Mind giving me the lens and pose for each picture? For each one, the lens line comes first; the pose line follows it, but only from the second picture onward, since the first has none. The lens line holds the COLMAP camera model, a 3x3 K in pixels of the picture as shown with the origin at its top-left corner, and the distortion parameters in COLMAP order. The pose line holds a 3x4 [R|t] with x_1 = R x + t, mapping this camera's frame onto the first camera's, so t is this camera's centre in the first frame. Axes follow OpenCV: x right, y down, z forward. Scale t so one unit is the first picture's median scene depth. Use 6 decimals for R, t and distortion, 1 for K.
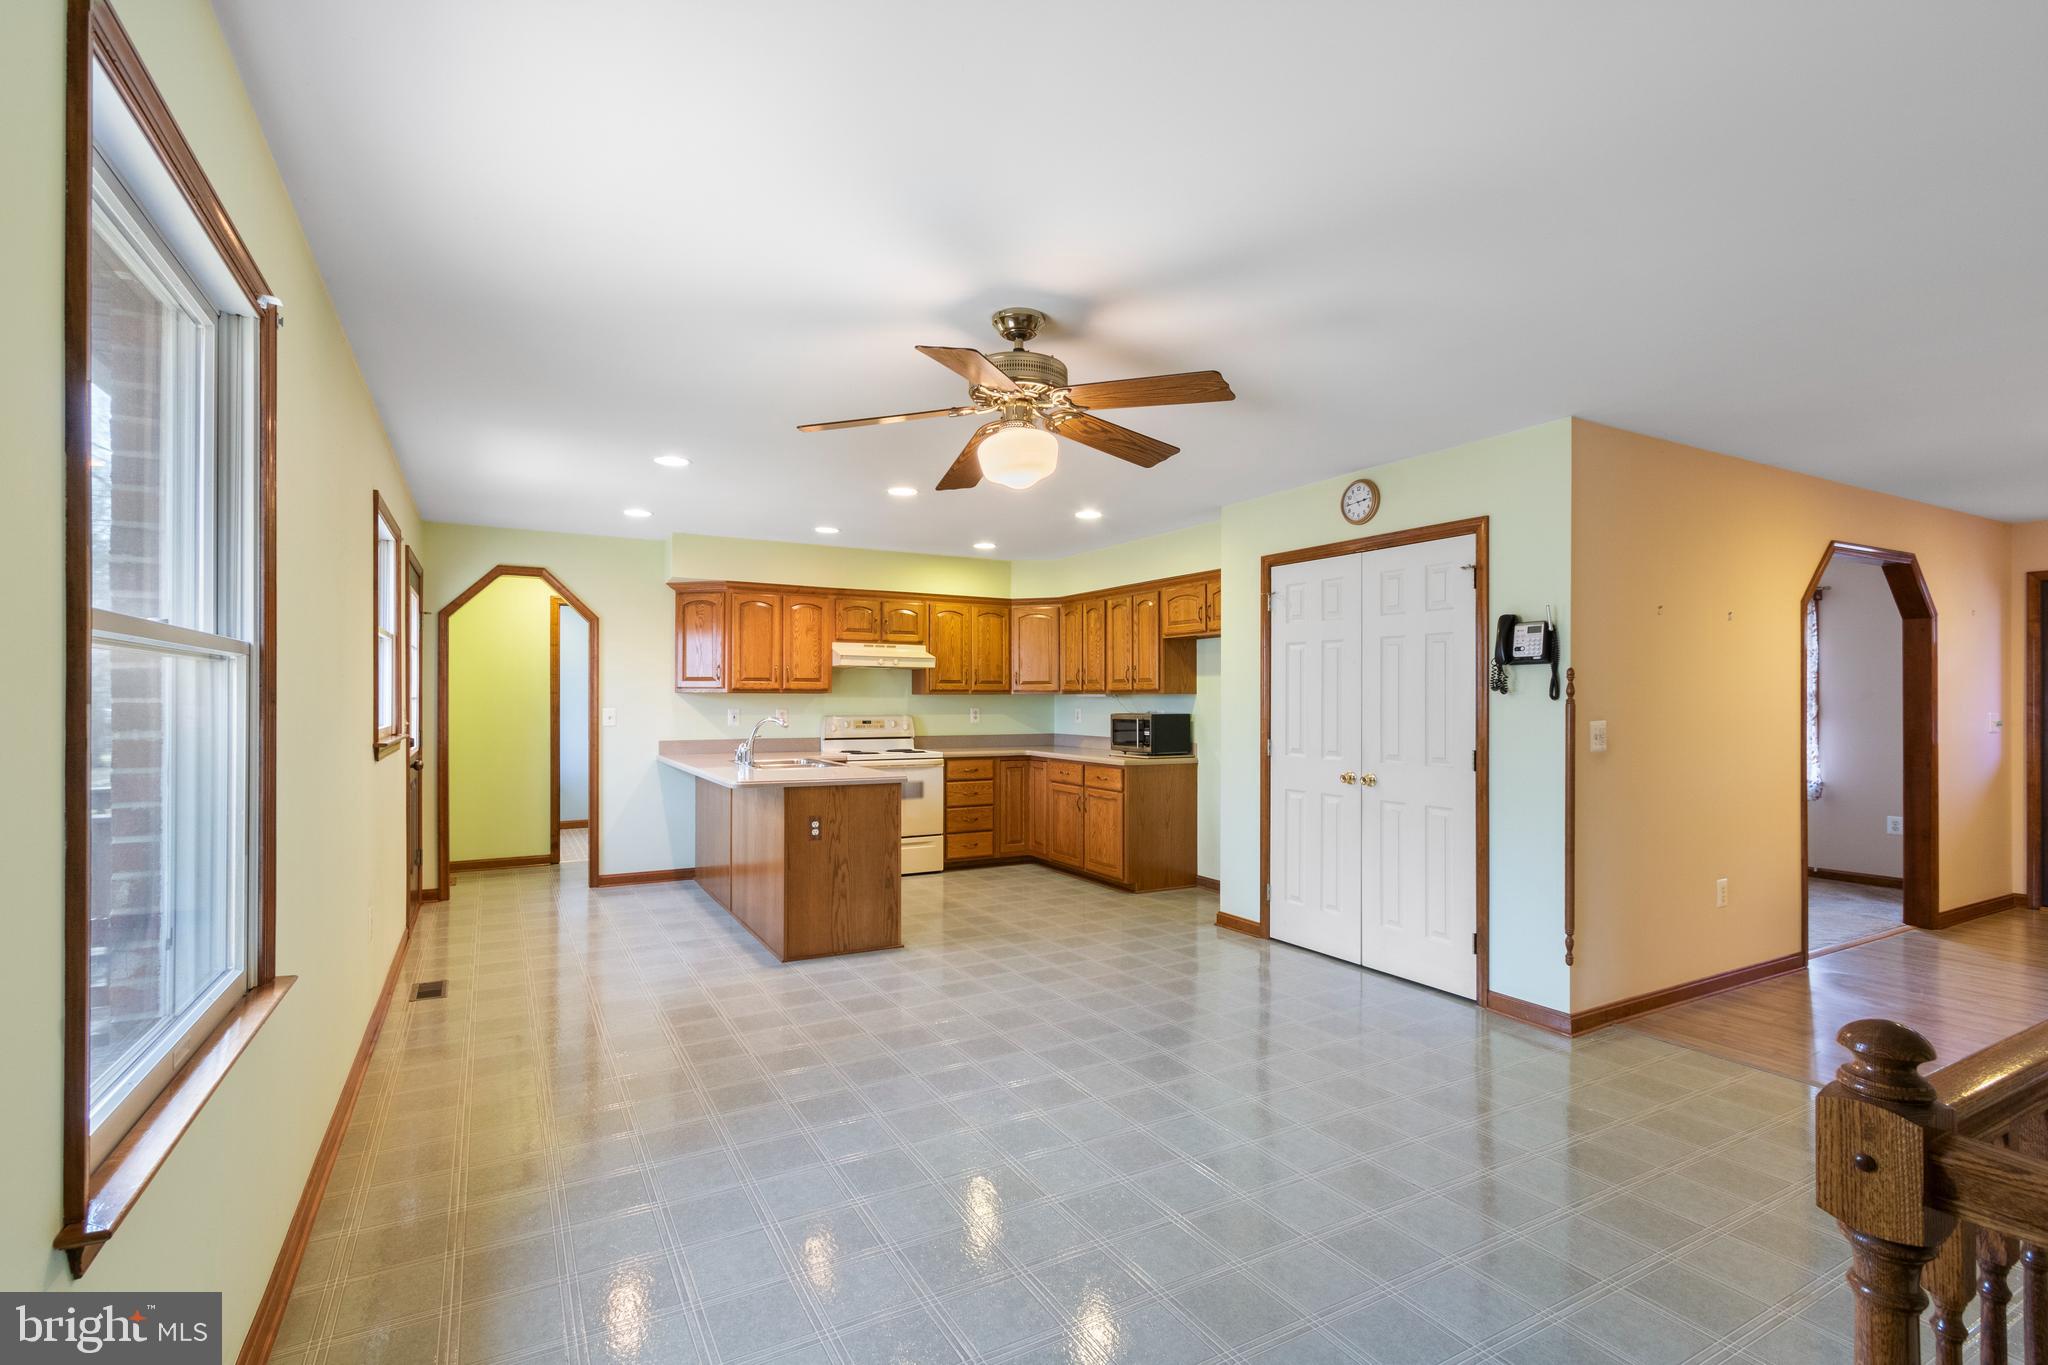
lens RADIAL K [[934.7, 0, 1012.2], [0, 934.7, 699.1], [0, 0, 1]] dist [0.001141, -0.000471]
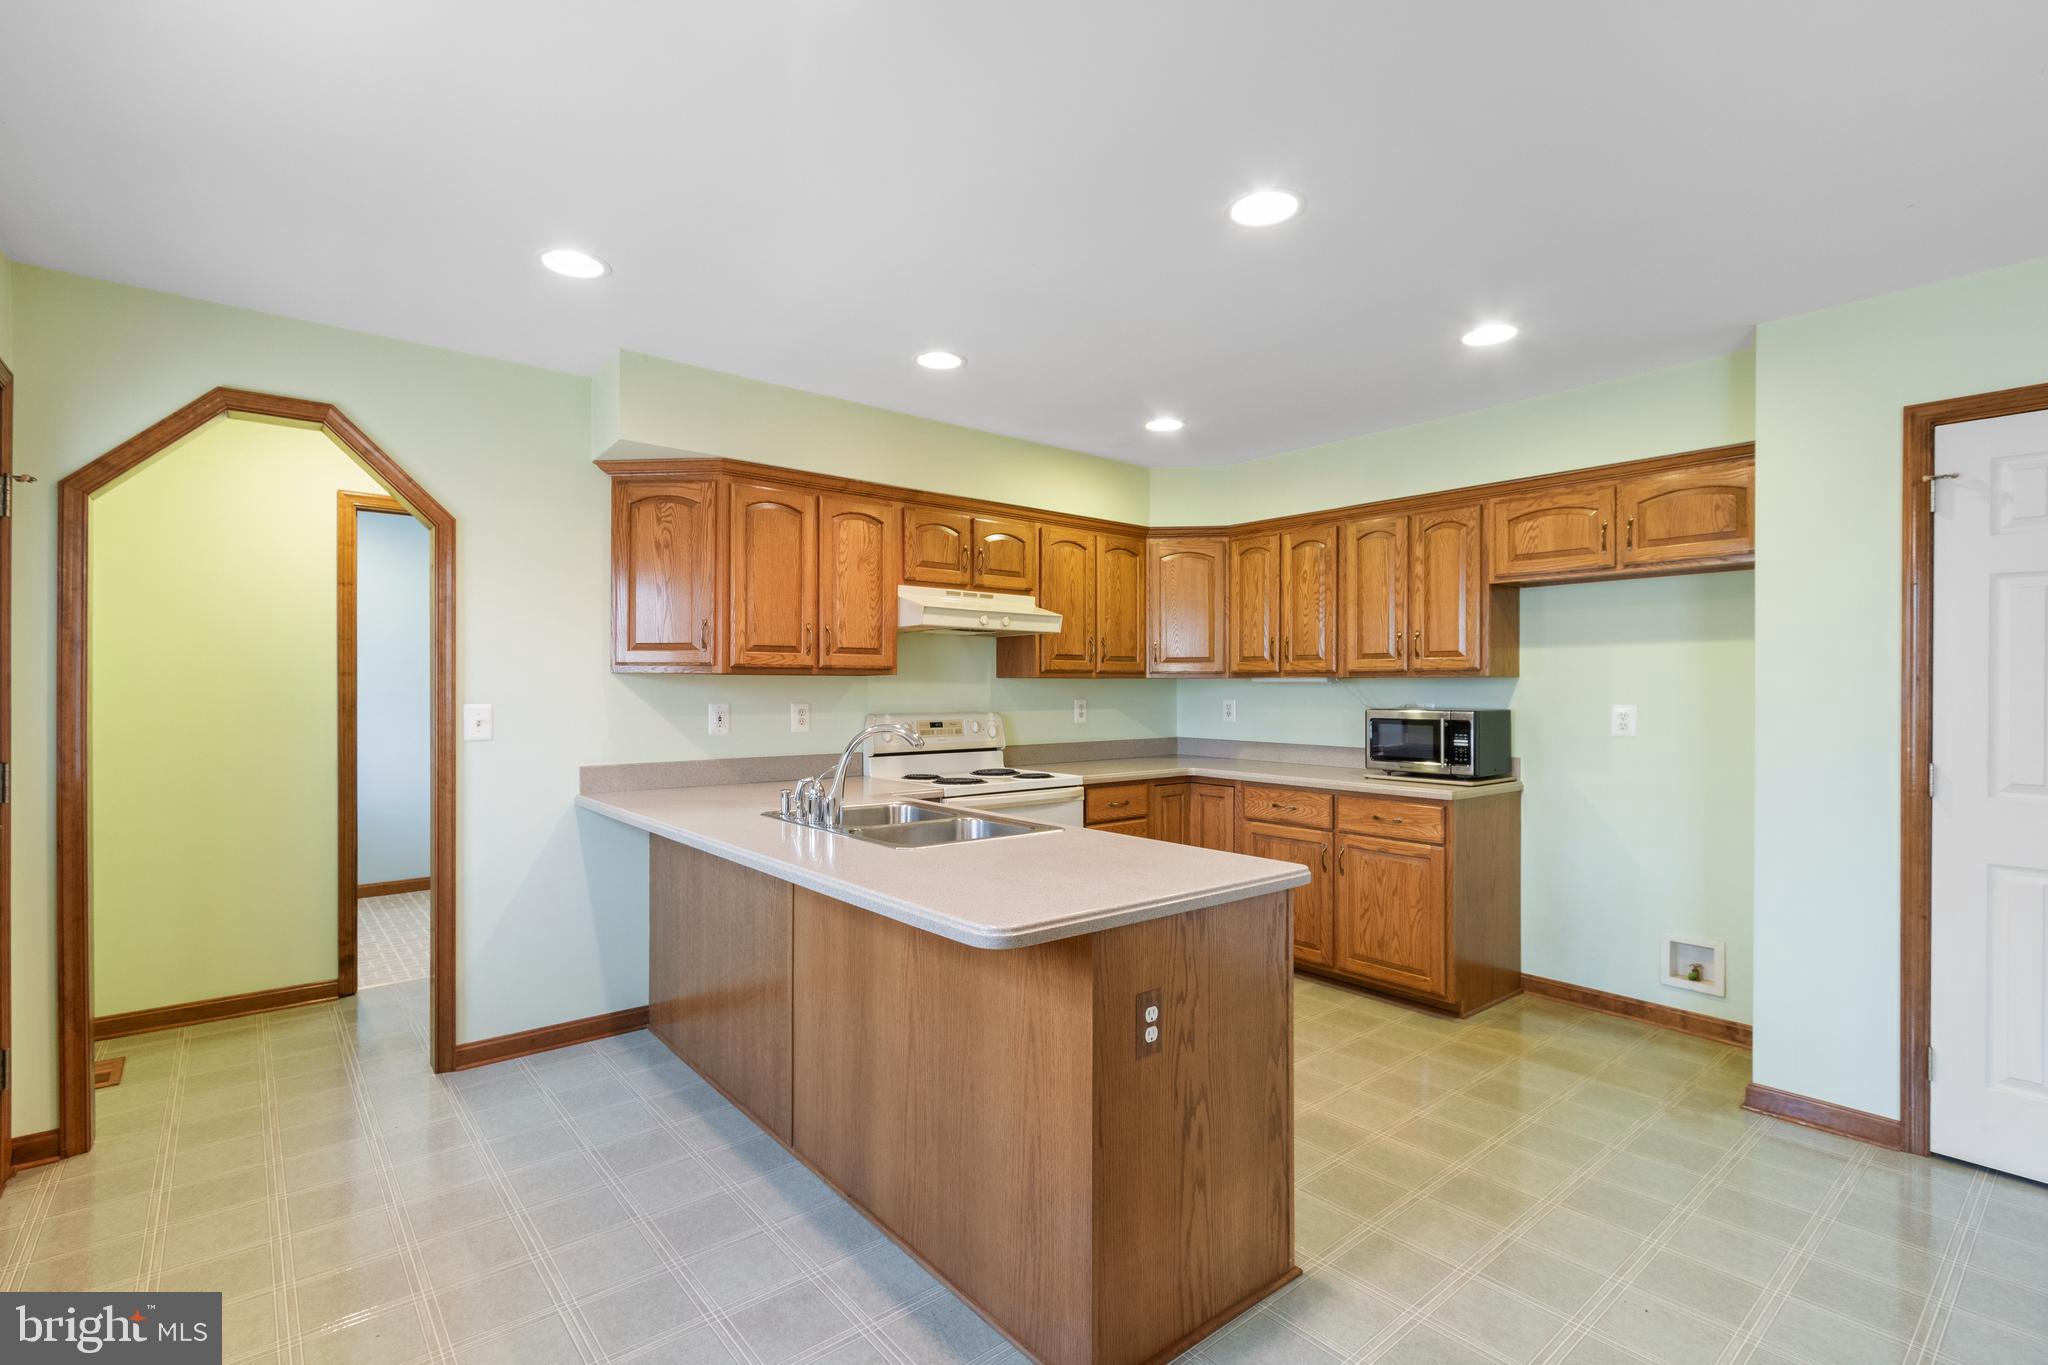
lens RADIAL K [[941.3, 0, 1017.2], [0, 941.3, 687.8], [0, 0, 1]] dist [0.003749, 0.000233]
pose [[0.982939, -0.000533, 0.183929, -0.231762], [0.000103, 0.999997, 0.002350, 0.000024], [-0.183929, -0.002291, 0.982937, 0.437725]]
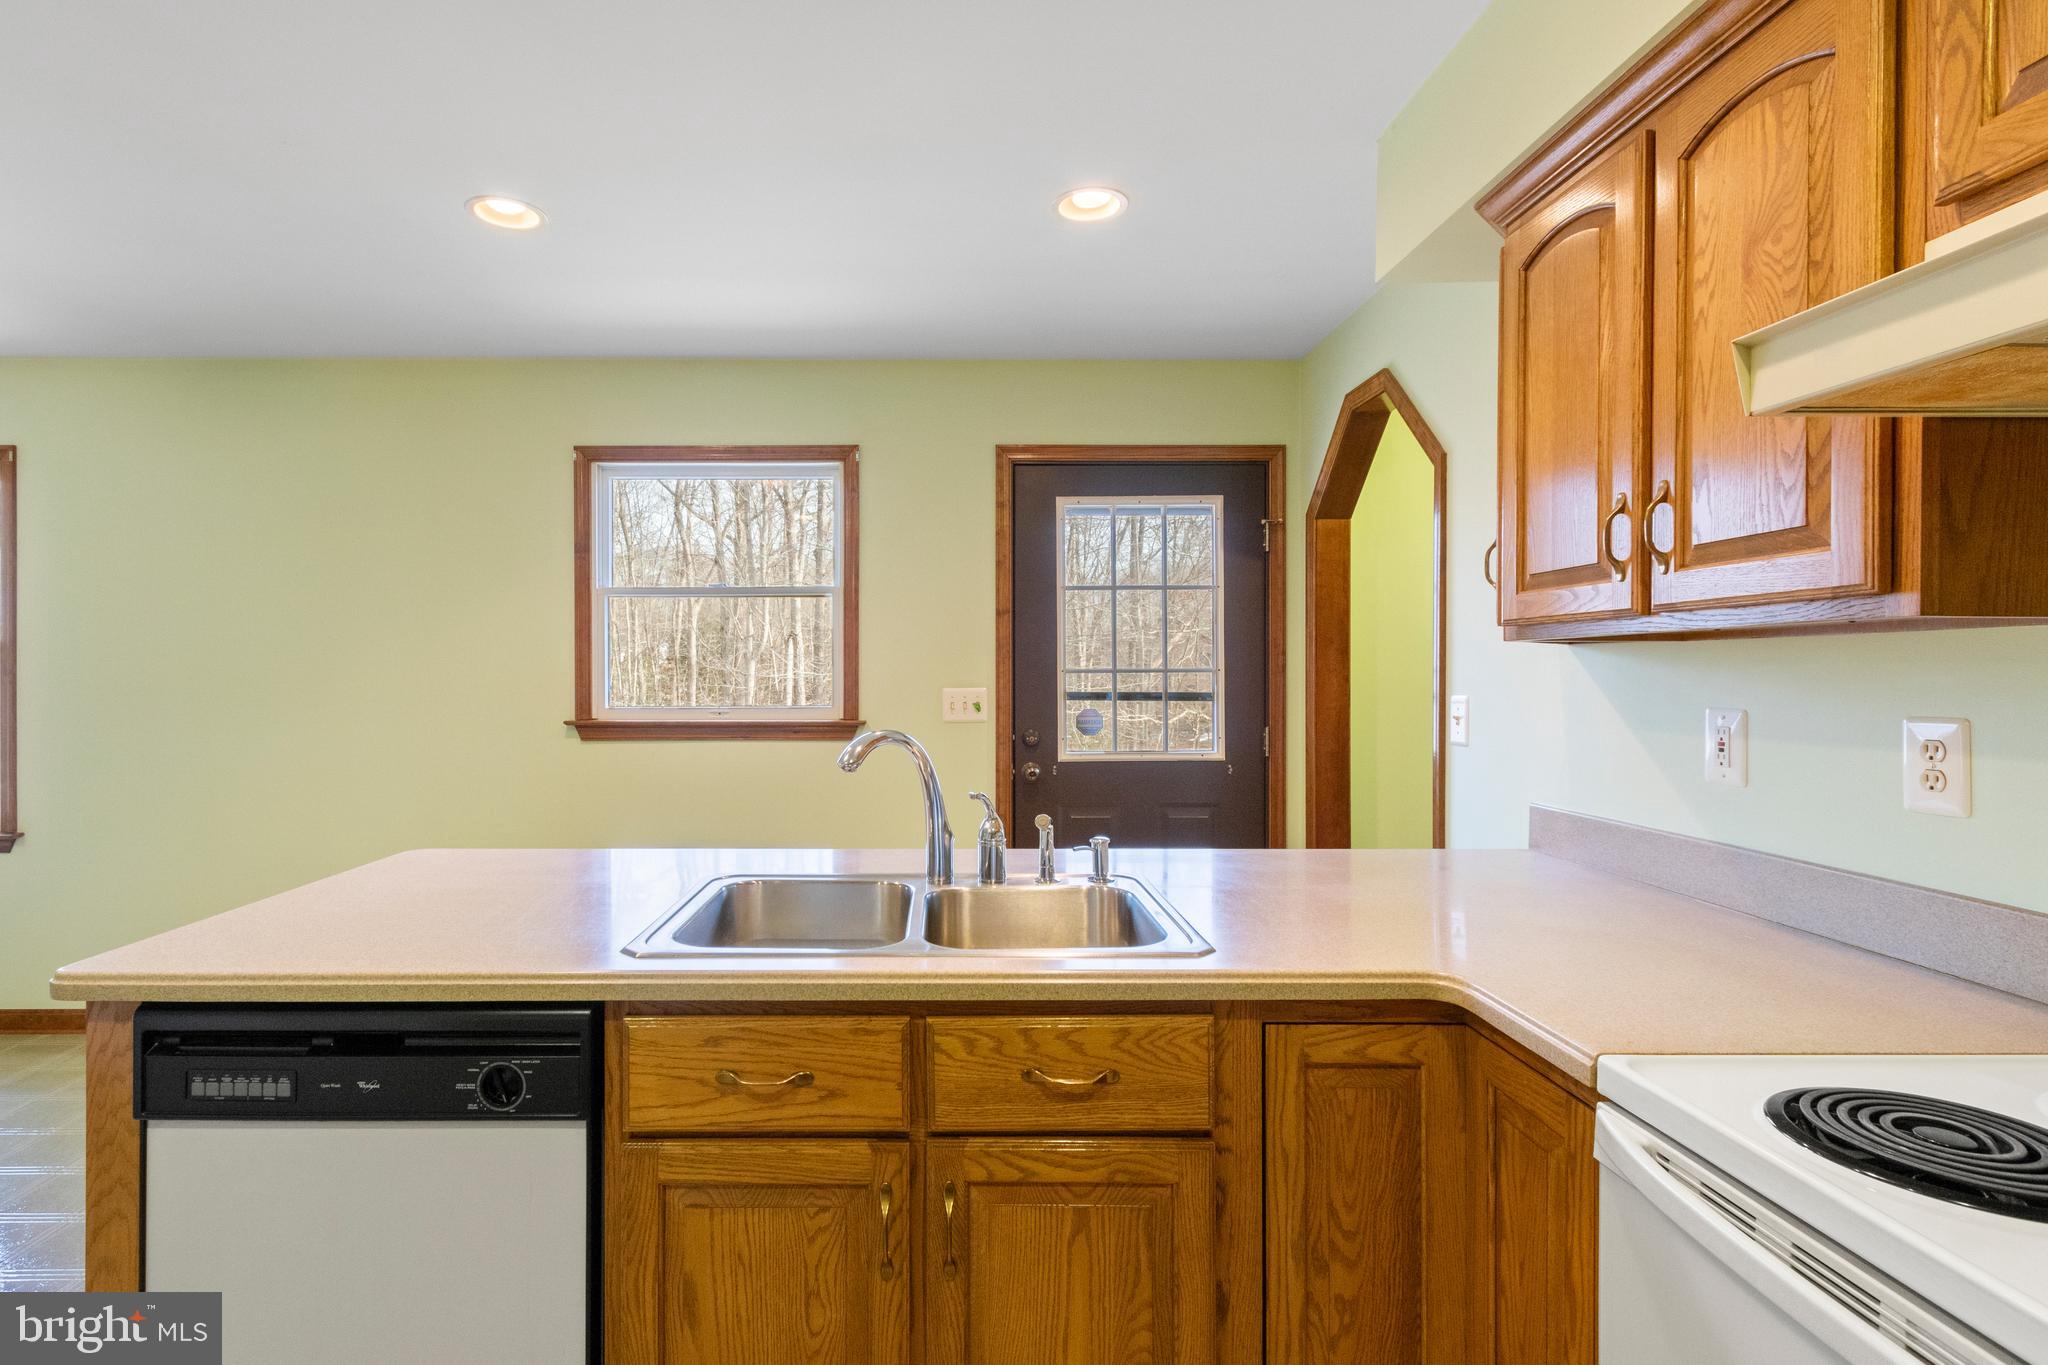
lens RADIAL K [[997.0, 0, 951.6], [0, 997.0, 679.0], [0, 0, 1]] dist [-0.001235, -0.000288]
pose [[-0.478167, 0.002740, -0.878265, 0.004223], [0.001799, 0.999996, 0.002140, 0.002224], [0.878267, -0.000557, -0.478170, 0.966329]]
